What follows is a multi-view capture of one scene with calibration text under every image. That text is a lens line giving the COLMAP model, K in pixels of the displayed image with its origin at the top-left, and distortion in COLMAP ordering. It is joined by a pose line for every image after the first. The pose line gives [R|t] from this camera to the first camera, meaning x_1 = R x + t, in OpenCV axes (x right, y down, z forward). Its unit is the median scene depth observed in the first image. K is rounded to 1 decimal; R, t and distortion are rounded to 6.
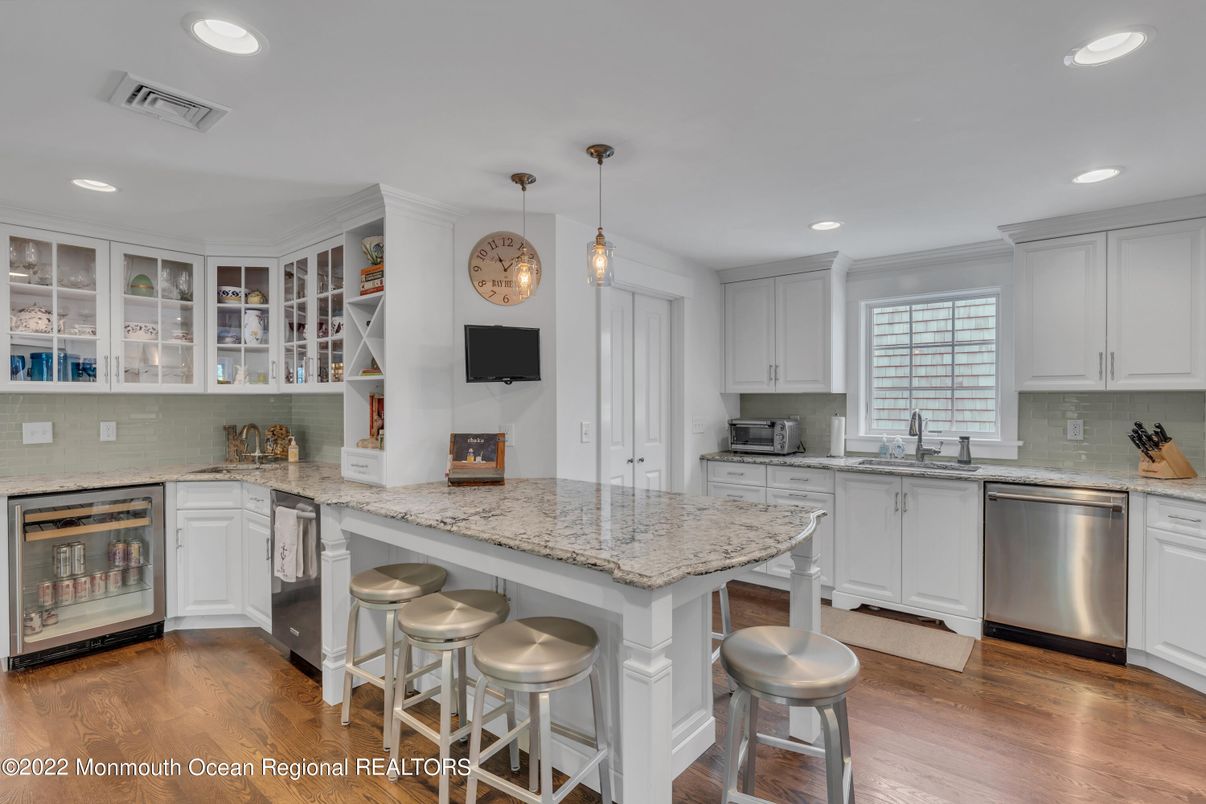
lens RADIAL K [[579.4, 0, 610.0], [0, 579.4, 400.2], [0, 0, 1]] dist [-0.001798, 0.000136]
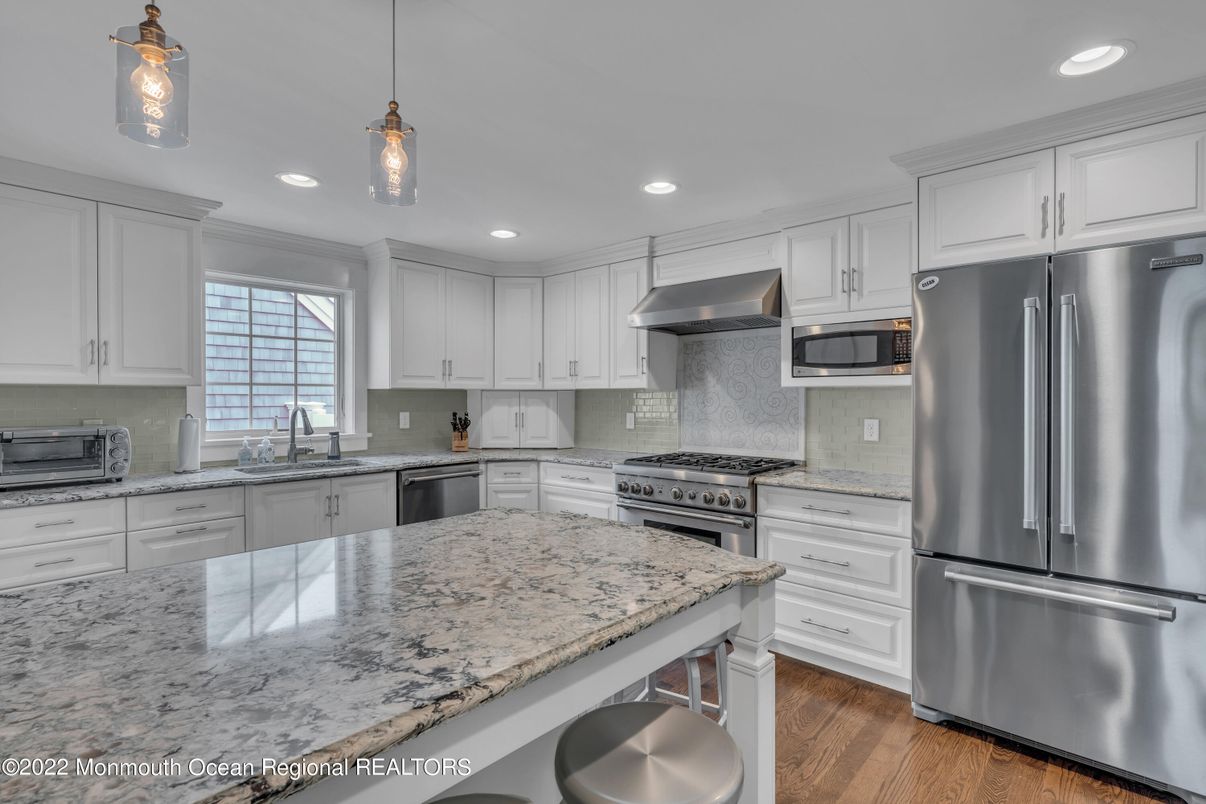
lens RADIAL K [[579.4, 0, 610.0], [0, 579.4, 400.2], [0, 0, 1]] dist [-0.001798, 0.000136]
pose [[0.047697, -0.006613, 0.998840, -0.442661], [0.000995, 0.999978, 0.006573, 0.001122], [-0.998861, 0.000681, 0.047702, 0.560651]]
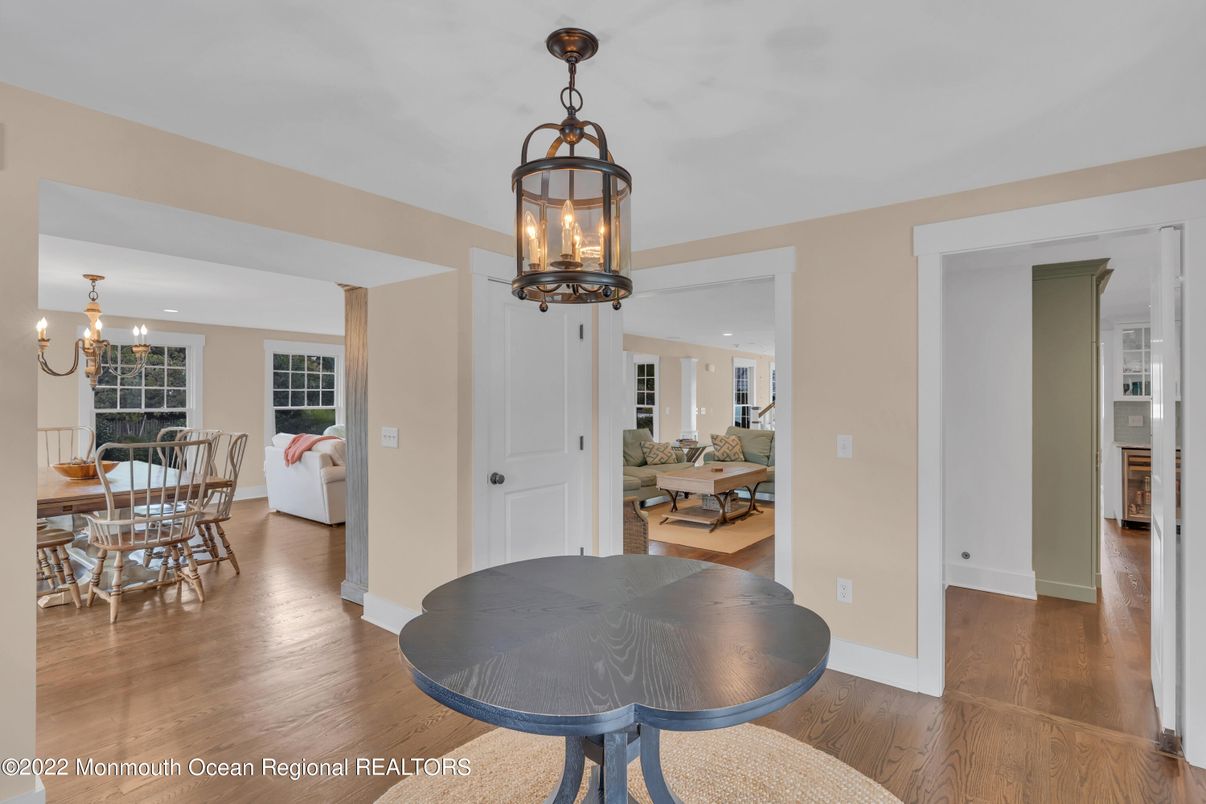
lens RADIAL K [[579.4, 0, 610.0], [0, 579.4, 400.2], [0, 0, 1]] dist [-0.001798, 0.000136]
pose [[0.039034, -0.001971, -0.999236, 0.871807], [-0.001994, 0.999996, -0.002050, -0.009562], [0.999236, 0.002072, 0.039030, -0.830854]]
